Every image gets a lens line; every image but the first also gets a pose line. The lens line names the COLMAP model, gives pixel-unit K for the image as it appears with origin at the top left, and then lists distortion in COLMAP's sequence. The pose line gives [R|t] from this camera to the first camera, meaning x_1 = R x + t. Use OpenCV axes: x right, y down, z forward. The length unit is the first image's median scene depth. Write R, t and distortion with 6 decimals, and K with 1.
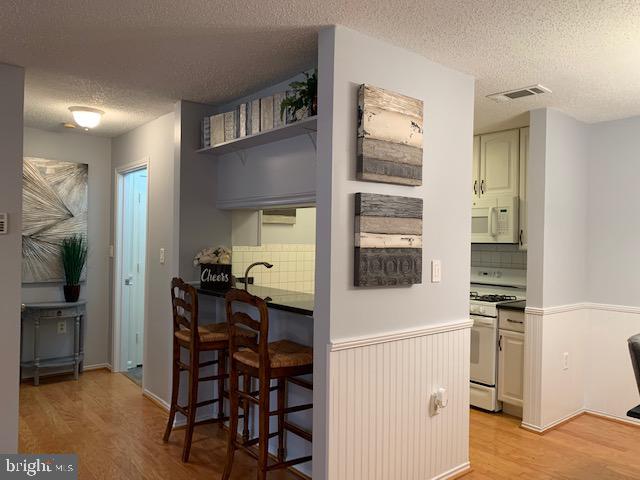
lens RADIAL K [[483.1, 0, 320.0], [0, 483.1, 240.0], [0, 0, 1]] dist [0.063915, -0.109589]
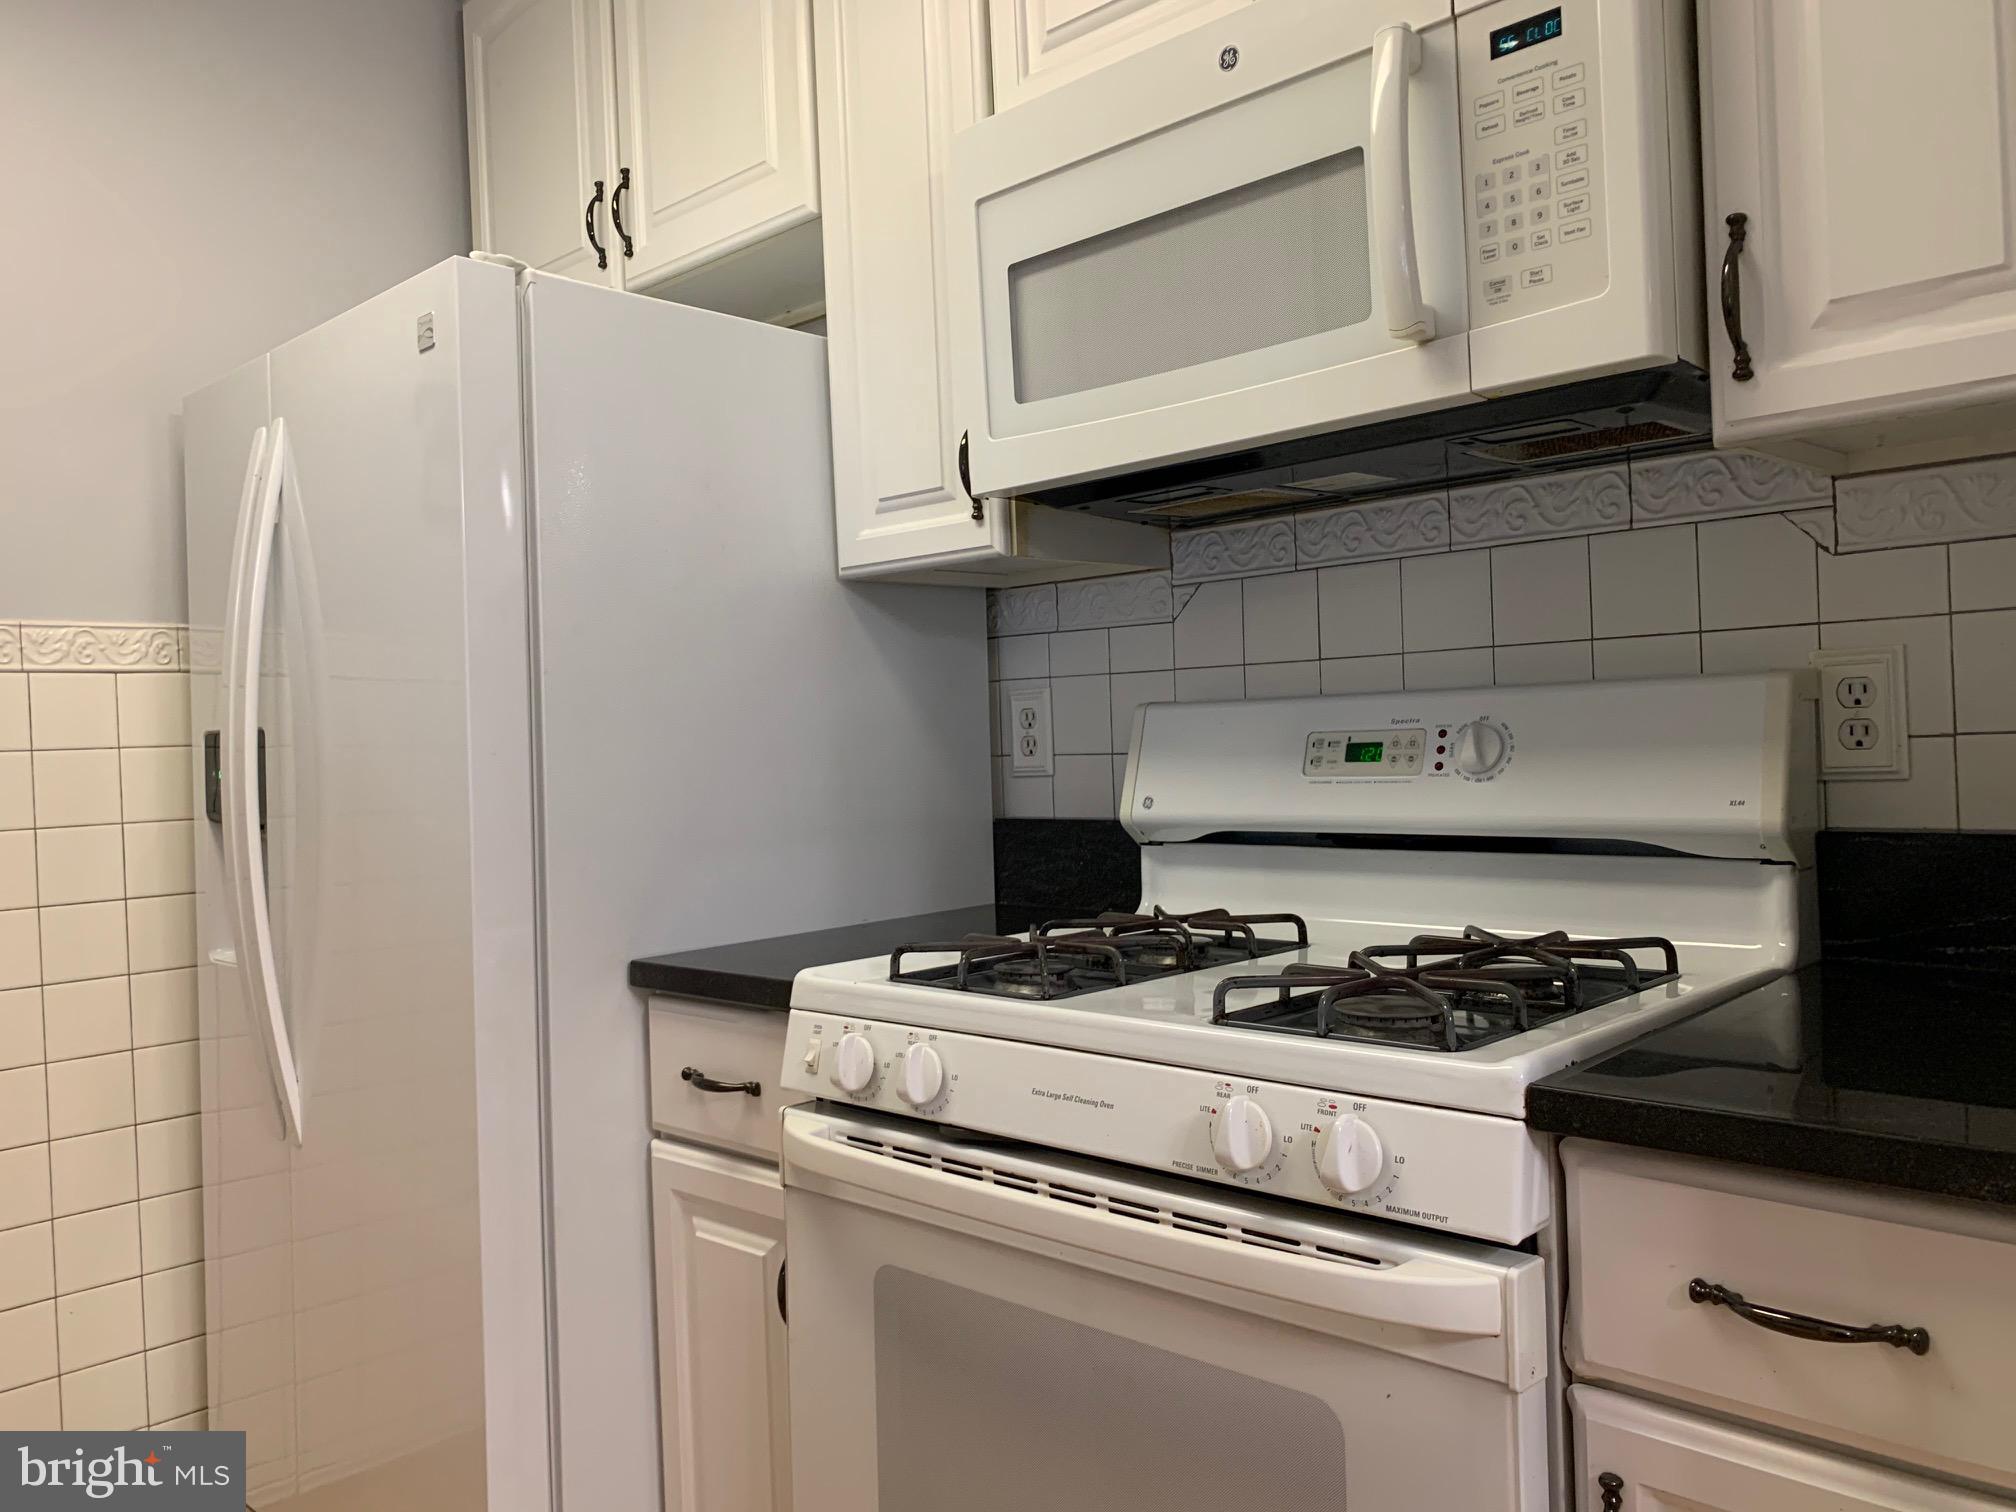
lens RADIAL K [[1521.9, 0, 1008.0], [0, 1521.9, 756.0], [0, 0, 1]] dist [0.063915, -0.109589]
pose [[0.991588, -0.055649, 0.116861, 0.240832], [0.054749, 0.998441, 0.010895, 0.068653], [-0.117285, -0.004406, 0.993089, 0.728997]]
